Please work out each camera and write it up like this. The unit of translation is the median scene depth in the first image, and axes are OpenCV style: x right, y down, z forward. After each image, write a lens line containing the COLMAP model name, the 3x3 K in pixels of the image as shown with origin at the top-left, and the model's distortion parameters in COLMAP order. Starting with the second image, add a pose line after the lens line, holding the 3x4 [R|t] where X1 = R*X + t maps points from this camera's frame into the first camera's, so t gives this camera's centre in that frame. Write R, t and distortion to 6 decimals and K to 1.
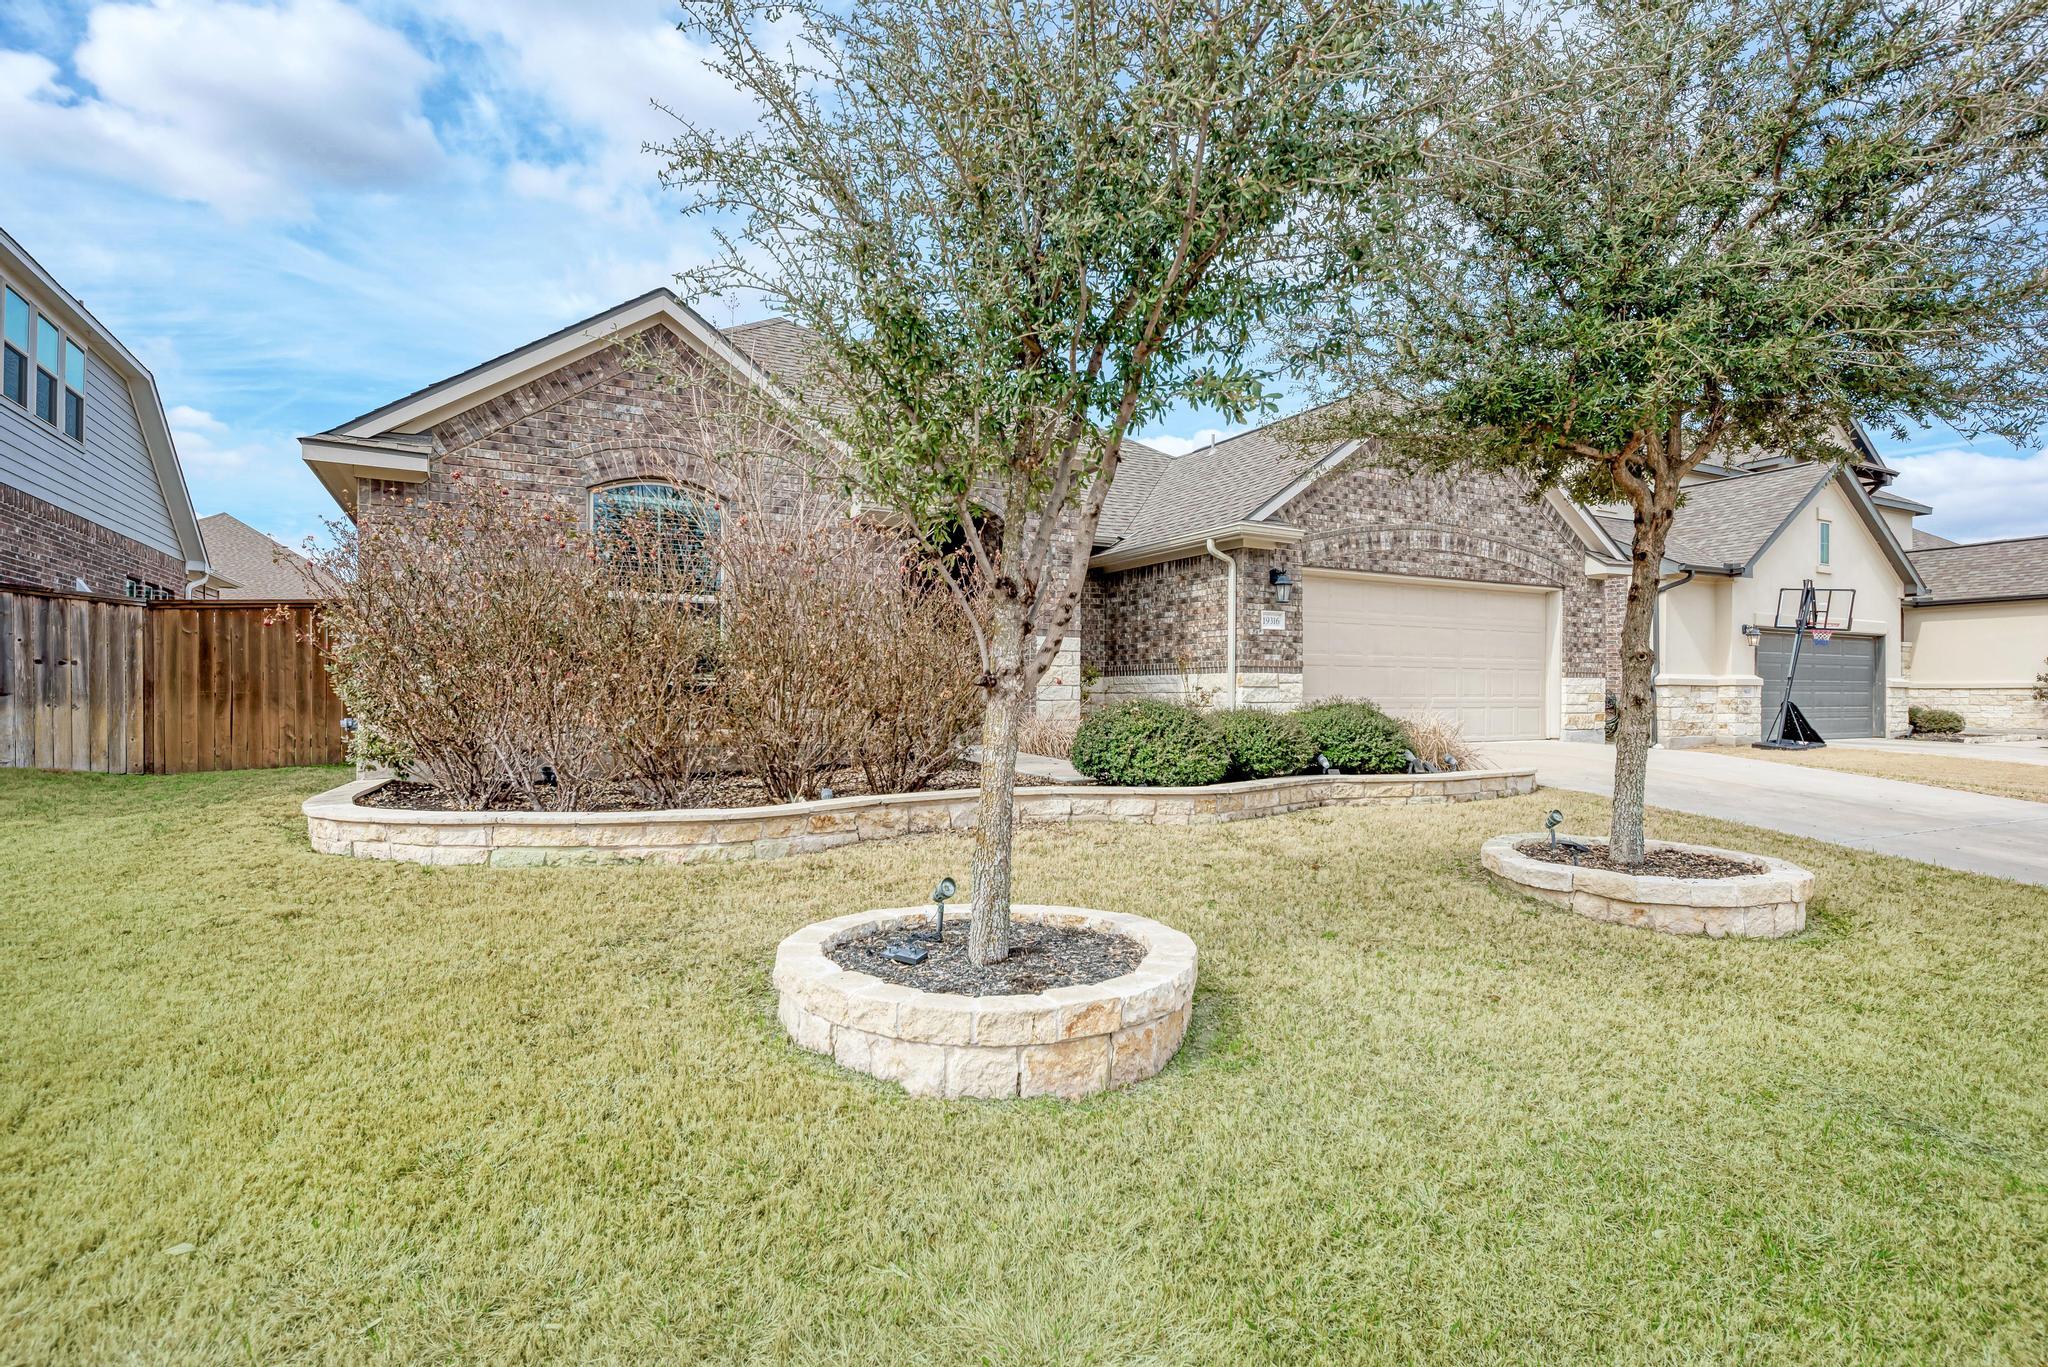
lens RADIAL K [[1031.1, 0, 1024.6], [0, 1031.1, 687.4], [0, 0, 1]] dist [-0.000539, -0.000052]
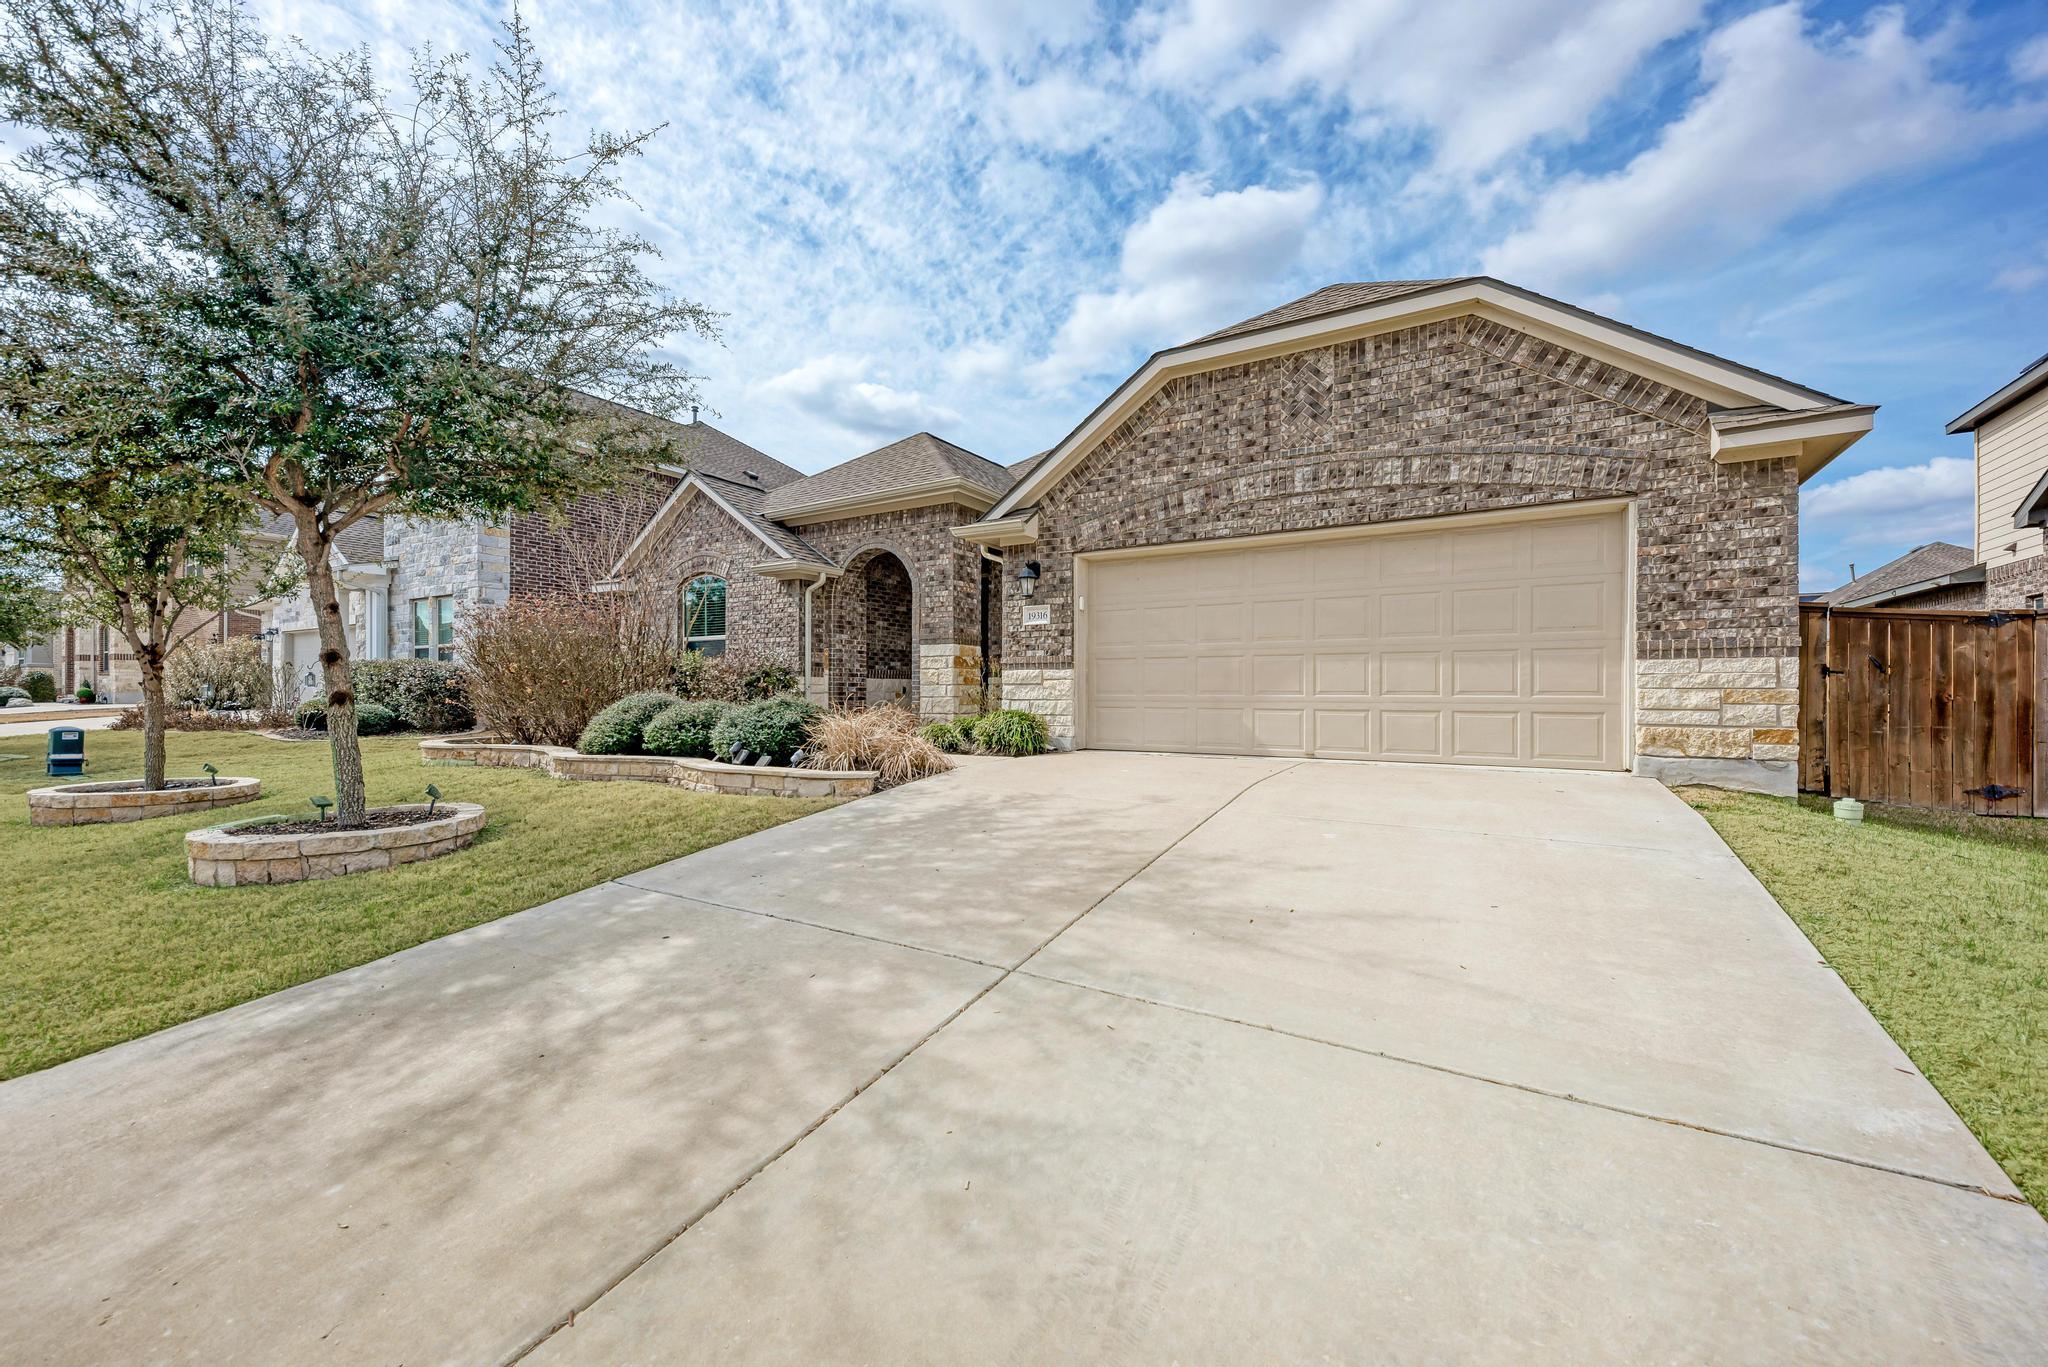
lens RADIAL K [[814.7, 0, 1022.1], [0, 814.7, 689.8], [0, 0, 1]] dist [0.000767, 0.000043]
pose [[0.490451, -0.007185, -0.871439, 0.865618], [0.003174, 0.999974, -0.006459, 0.009711], [0.871463, 0.000402, 0.490461, 0.588222]]
